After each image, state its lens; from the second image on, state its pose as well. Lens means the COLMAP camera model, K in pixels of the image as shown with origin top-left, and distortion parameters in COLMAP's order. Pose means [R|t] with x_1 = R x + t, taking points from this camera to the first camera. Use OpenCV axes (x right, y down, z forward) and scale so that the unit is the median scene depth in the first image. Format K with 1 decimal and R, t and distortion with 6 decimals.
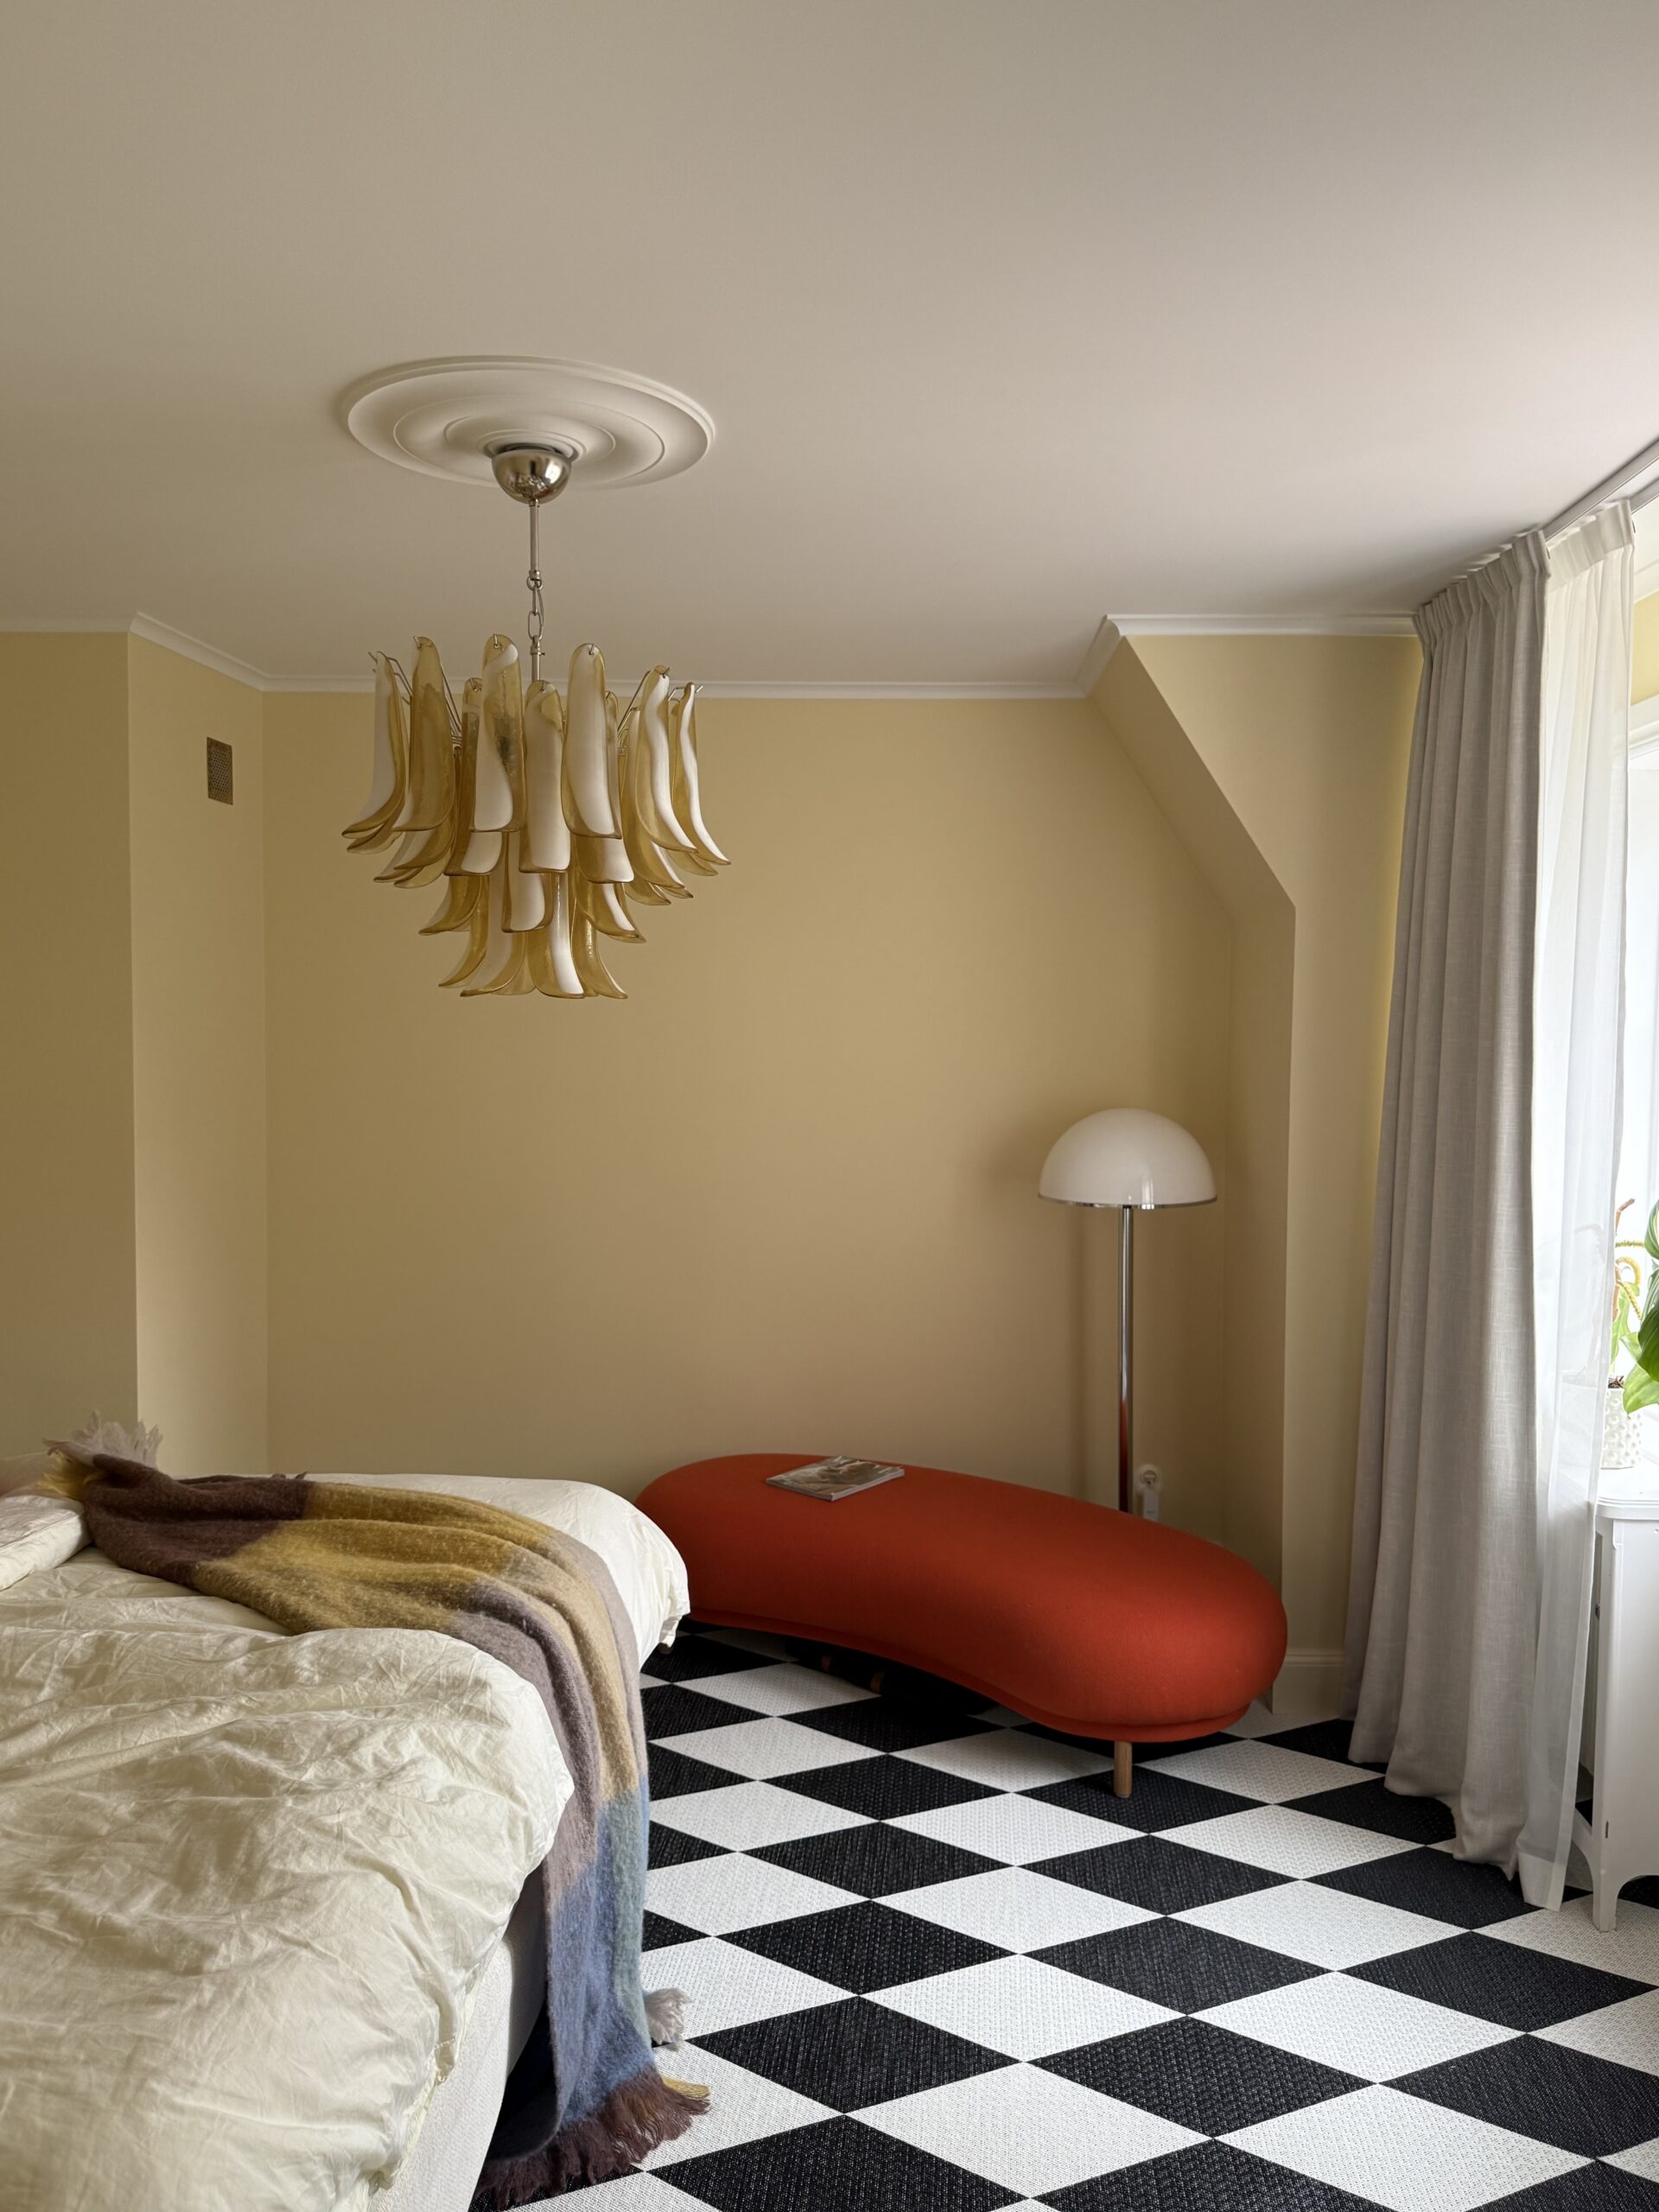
lens RADIAL K [[1695.8, 0, 824.4], [0, 1695.8, 1114.4], [0, 0, 1]] dist [0.094873, -0.203712]
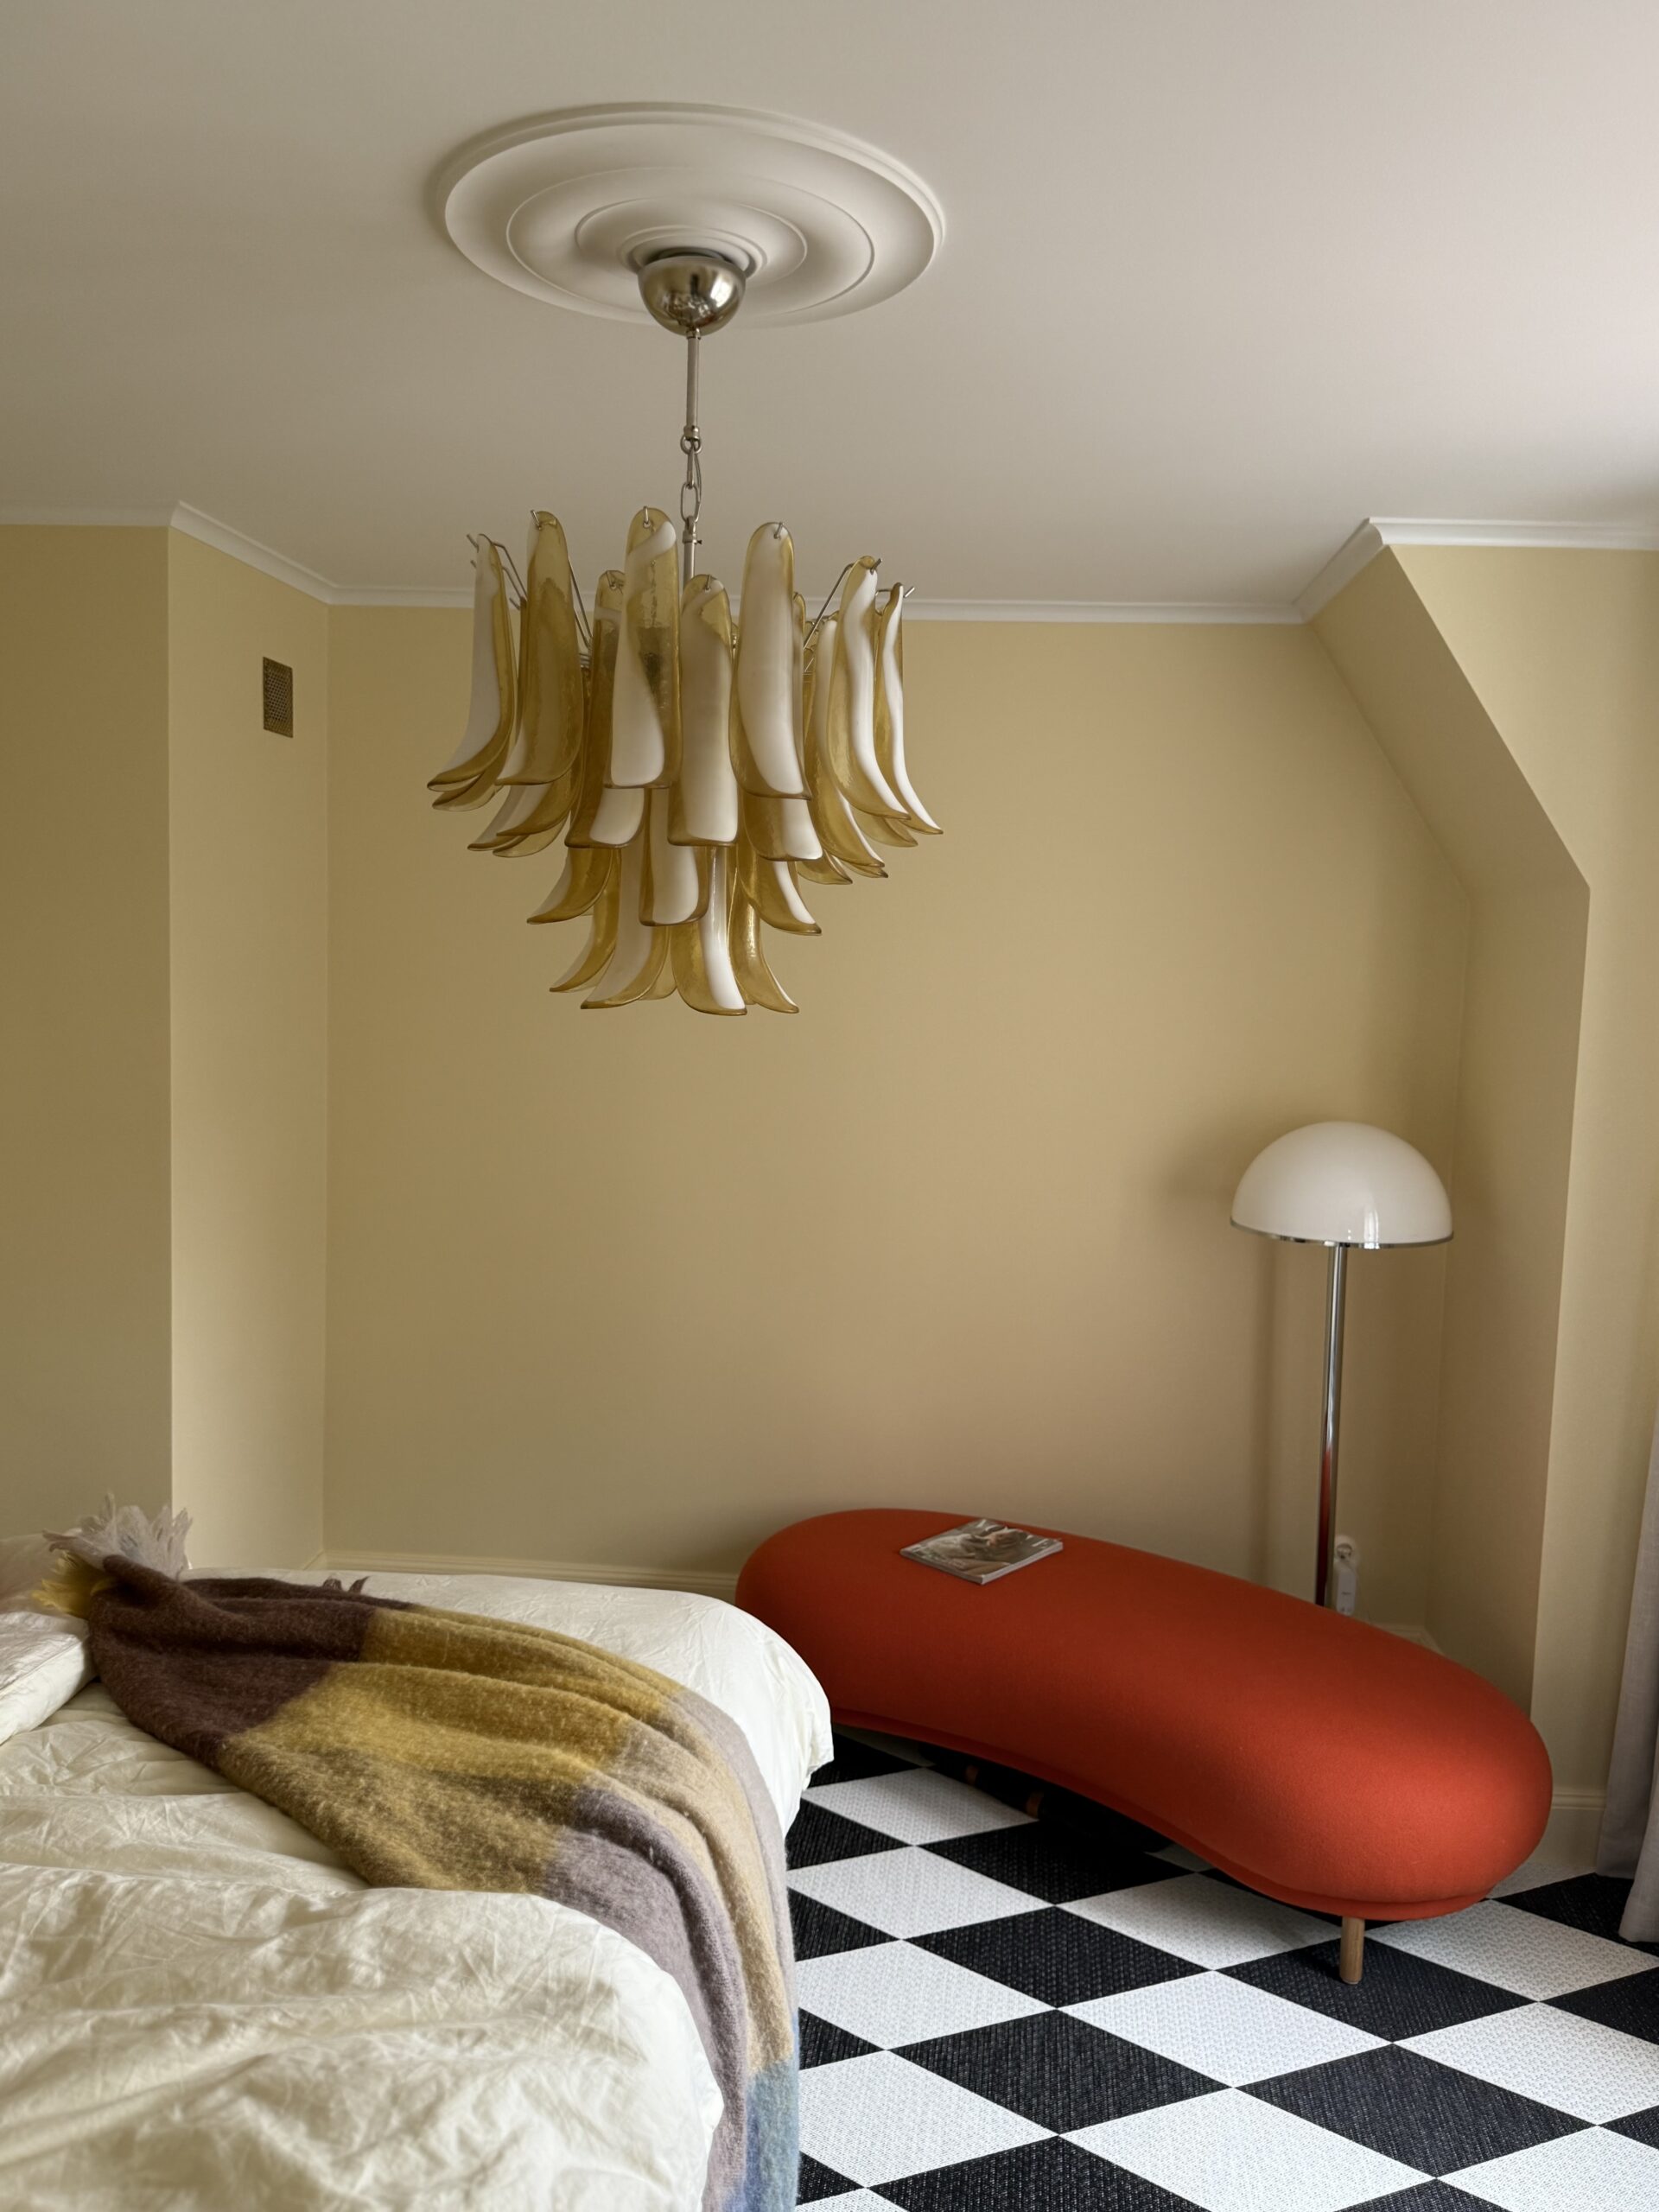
lens RADIAL K [[1717.9, 0, 820.8], [0, 1717.9, 1120.4], [0, 0, 1]] dist [-0.000848, 0.001383]
pose [[0.999007, 0.025804, -0.036328, -0.080276], [-0.024386, 0.998944, 0.038945, -0.051759], [0.037295, -0.038020, 0.998581, 0.257902]]
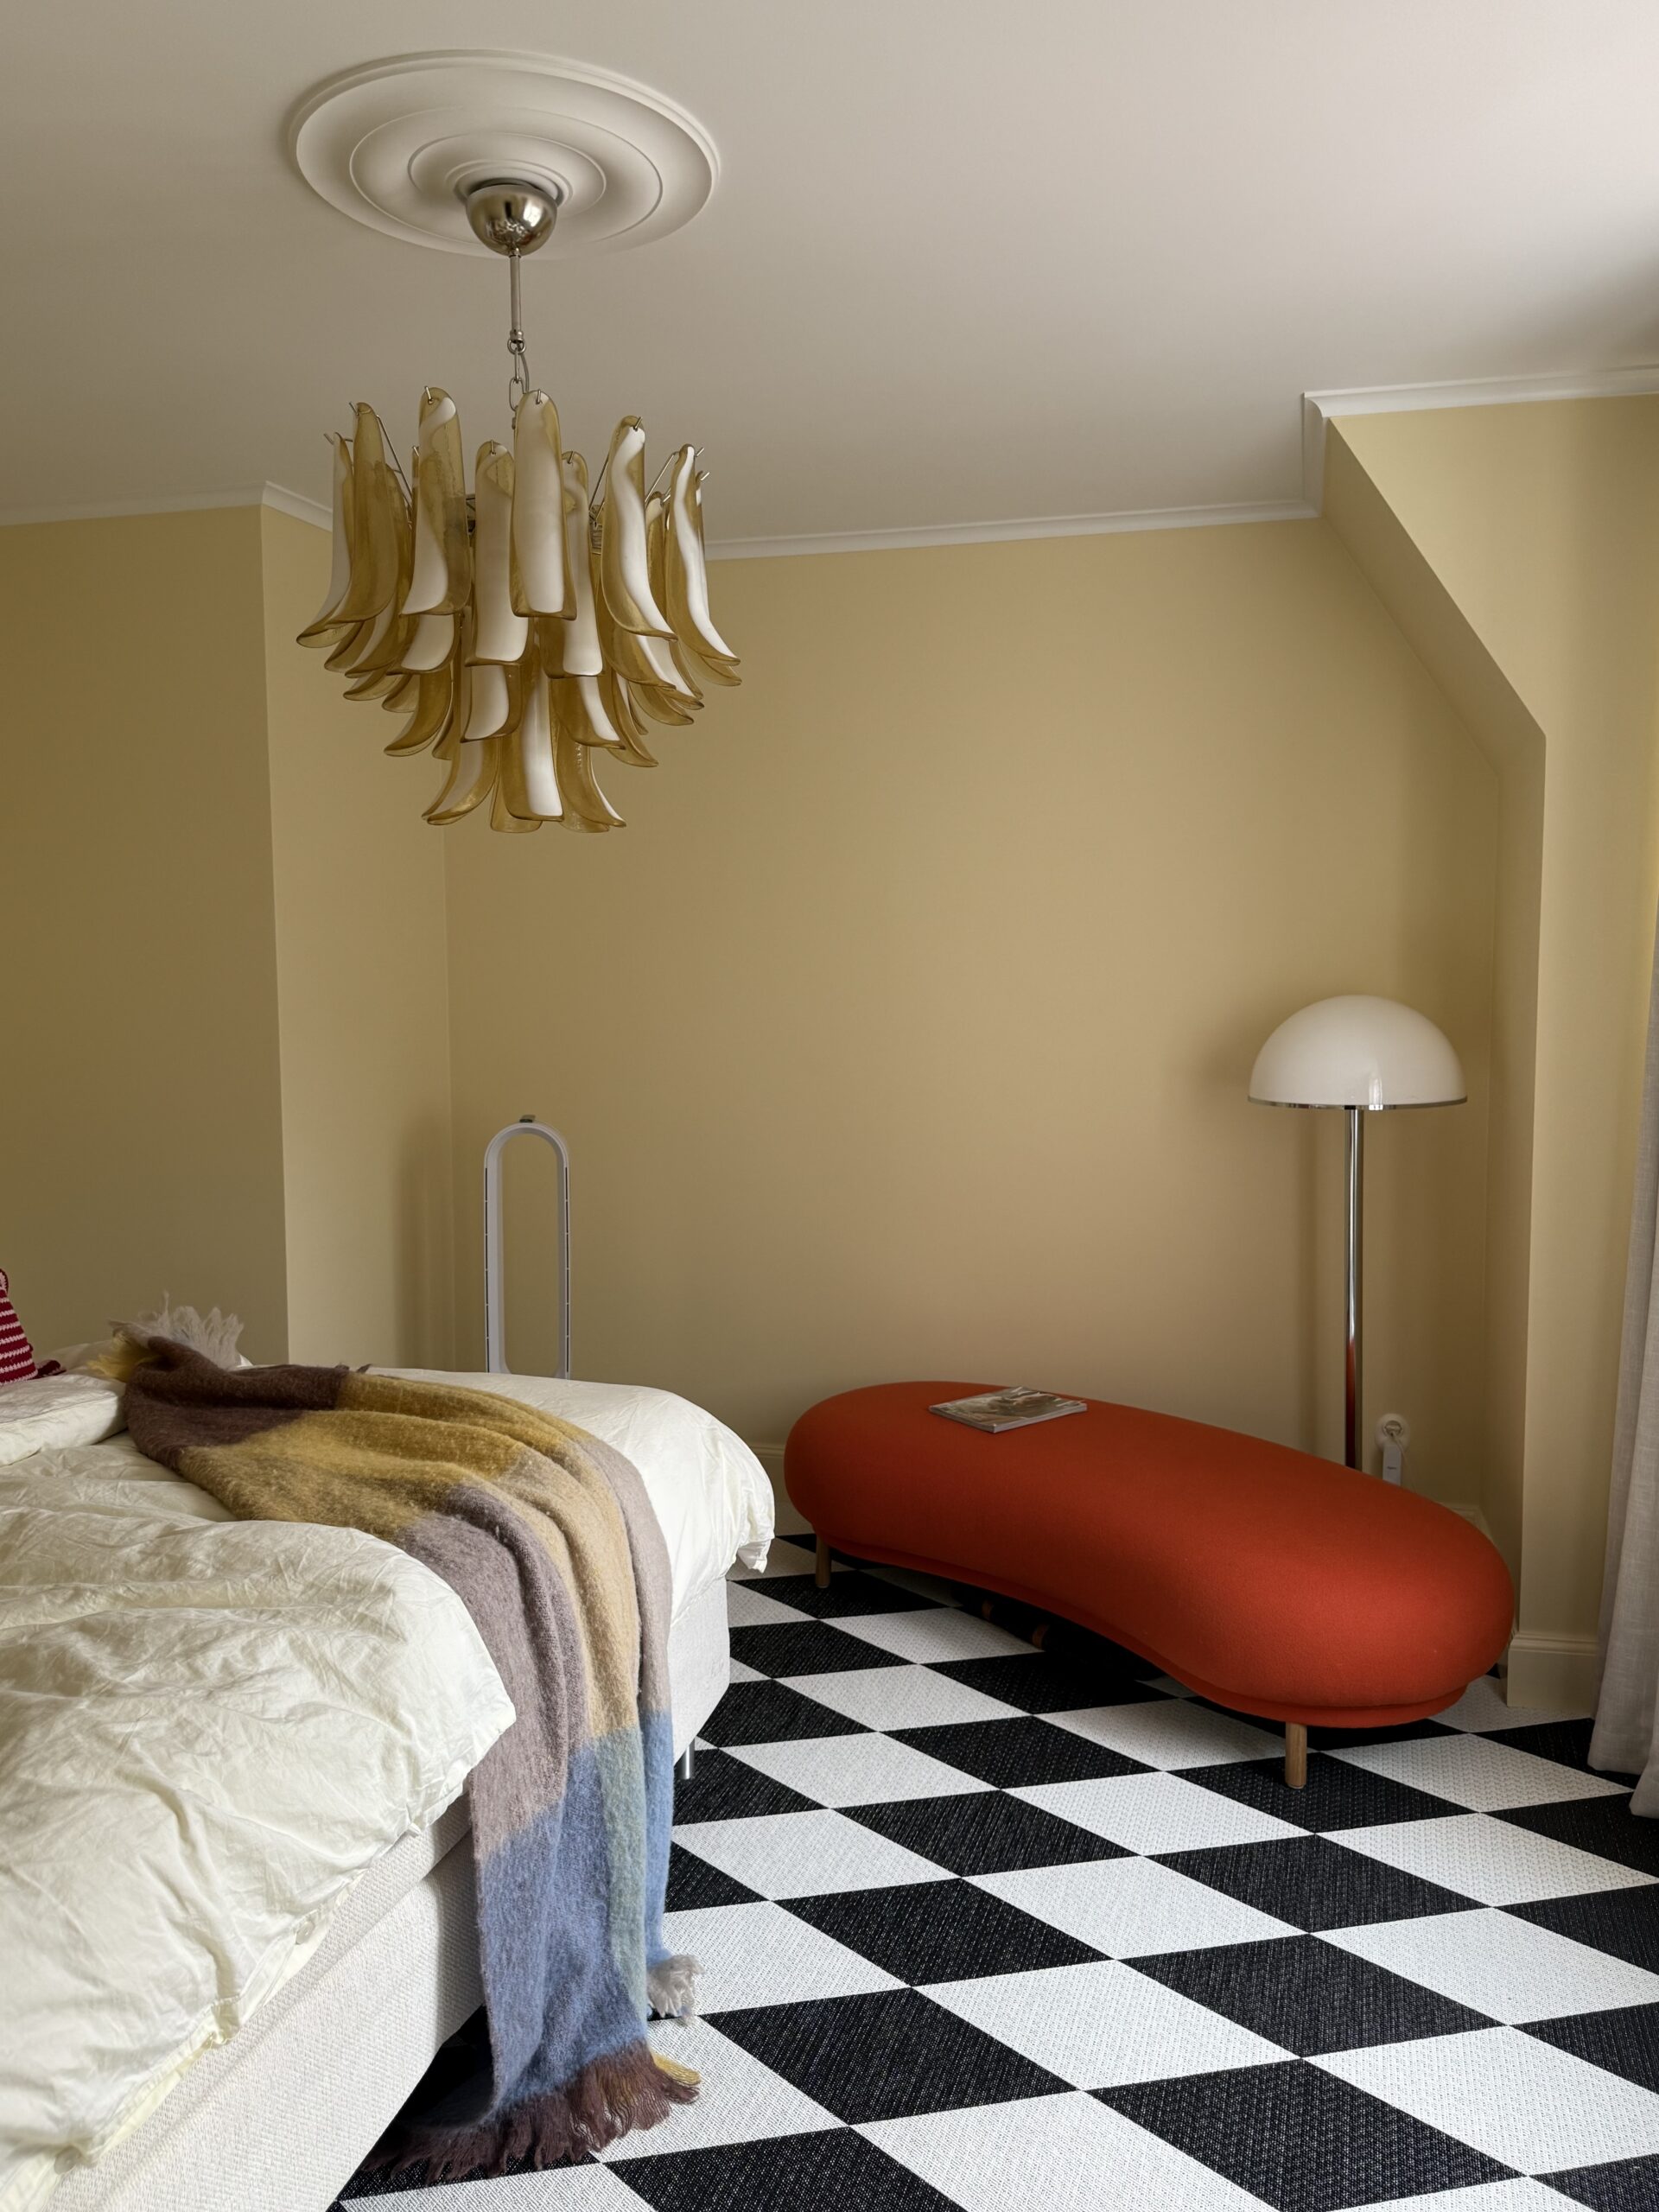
lens RADIAL K [[1695.8, 0, 824.4], [0, 1695.8, 1114.4], [0, 0, 1]] dist [0.094873, -0.203712]
pose [[0.976024, 0.005884, -0.217585, 0.176469], [-0.000121, 0.999649, 0.026489, 0.057426], [0.217665, -0.025828, 0.975682, 0.175403]]
